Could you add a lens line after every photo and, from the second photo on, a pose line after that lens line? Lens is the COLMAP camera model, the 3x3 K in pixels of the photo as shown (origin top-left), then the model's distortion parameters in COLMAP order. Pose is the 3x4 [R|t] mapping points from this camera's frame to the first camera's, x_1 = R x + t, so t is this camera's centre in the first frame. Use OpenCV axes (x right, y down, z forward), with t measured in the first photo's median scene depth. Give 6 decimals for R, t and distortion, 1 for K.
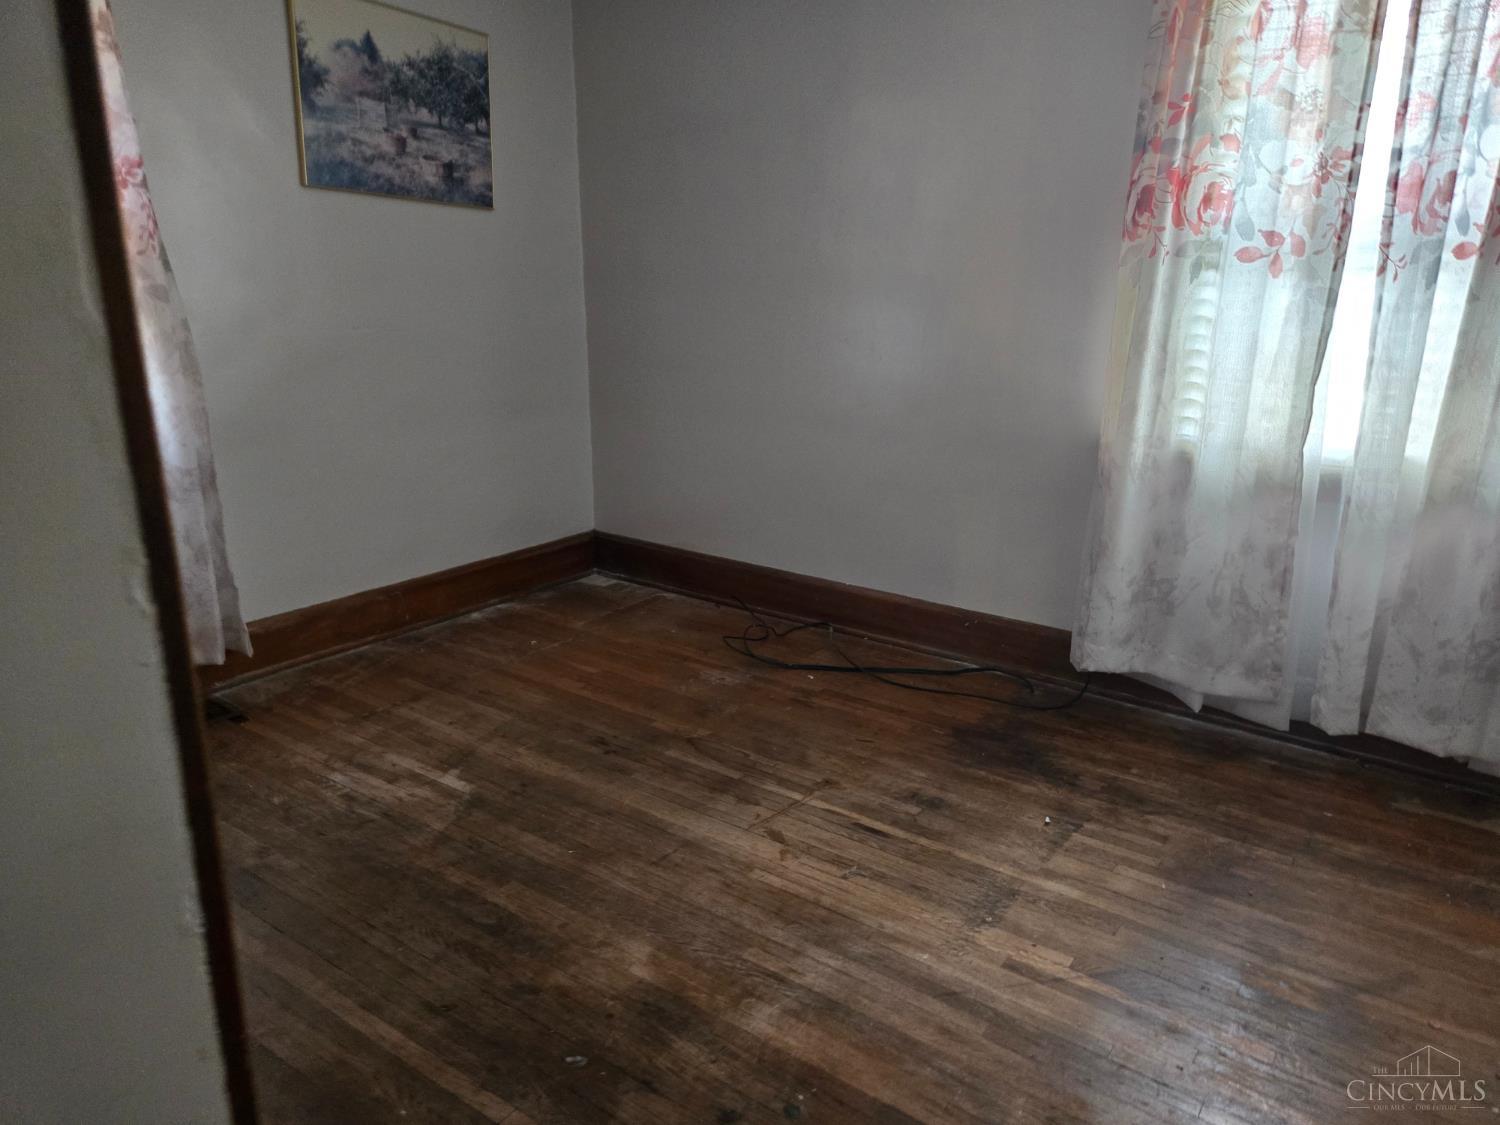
lens RADIAL K [[1003.6, 0, 753.2], [0, 1003.6, 592.1], [0, 0, 1]] dist [0.054925, -0.056070]
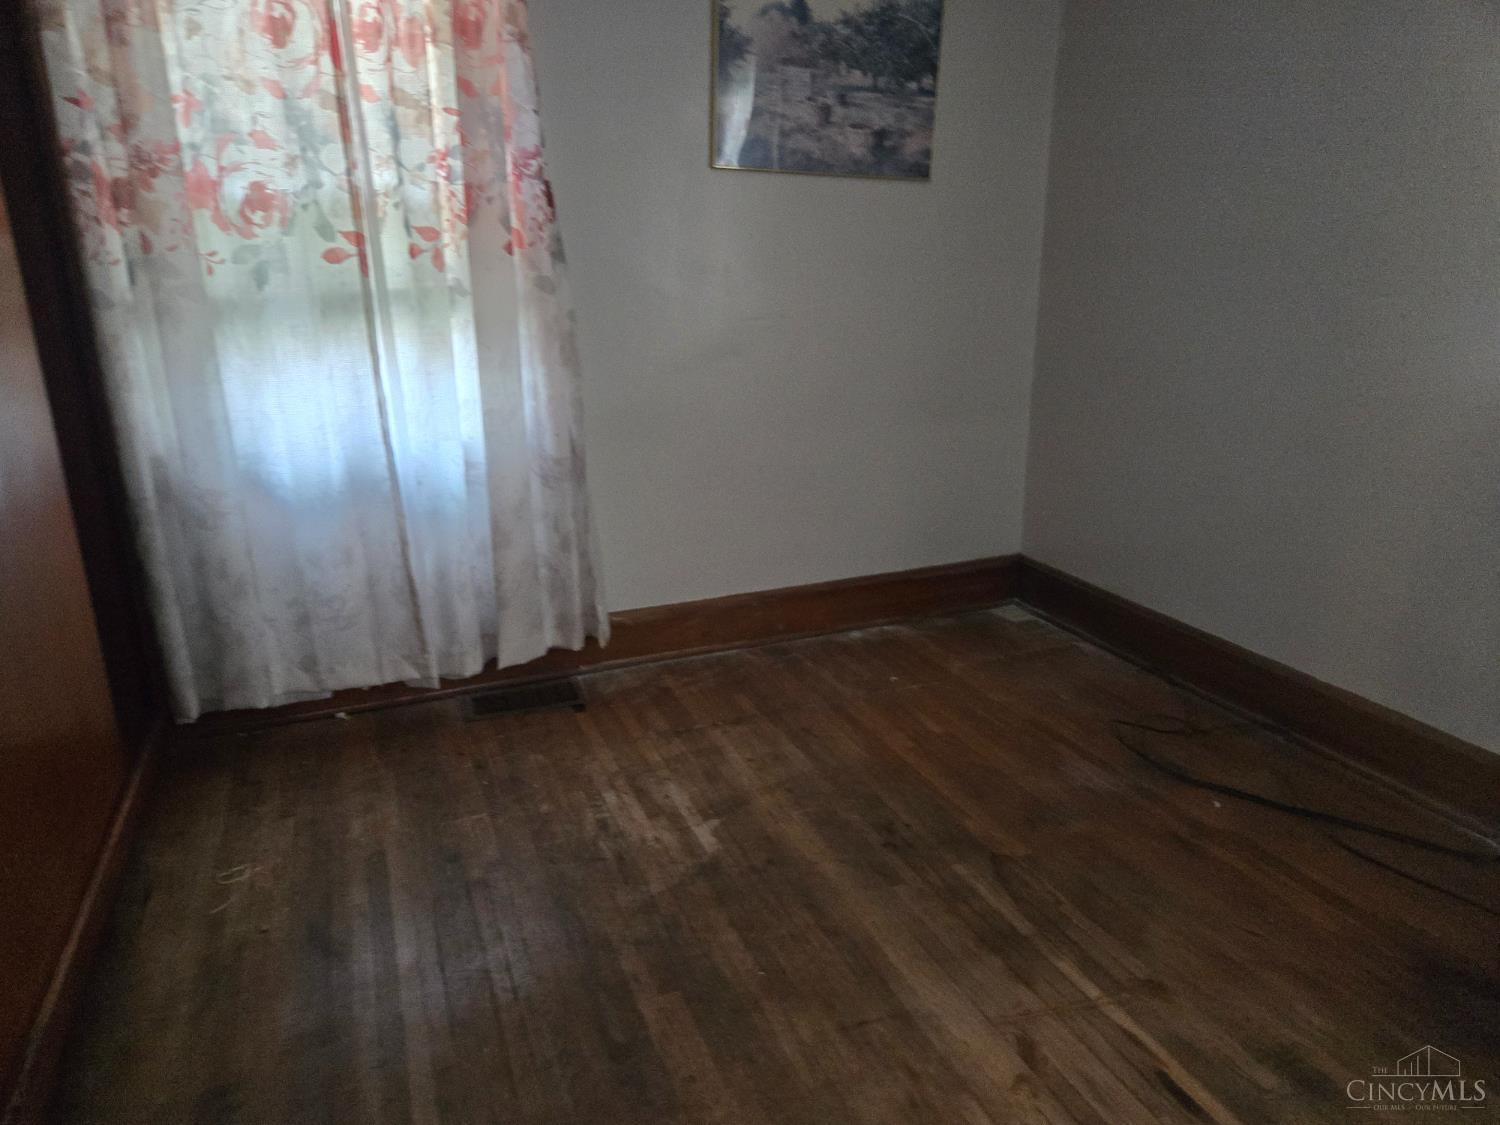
lens RADIAL K [[1003.6, 0, 753.2], [0, 1003.6, 592.1], [0, 0, 1]] dist [0.054925, -0.056070]
pose [[0.845678, 0.140094, -0.514978, 0.126031], [-0.133824, 0.989768, 0.049494, -0.055585], [0.516643, 0.027060, 0.855773, 0.208339]]
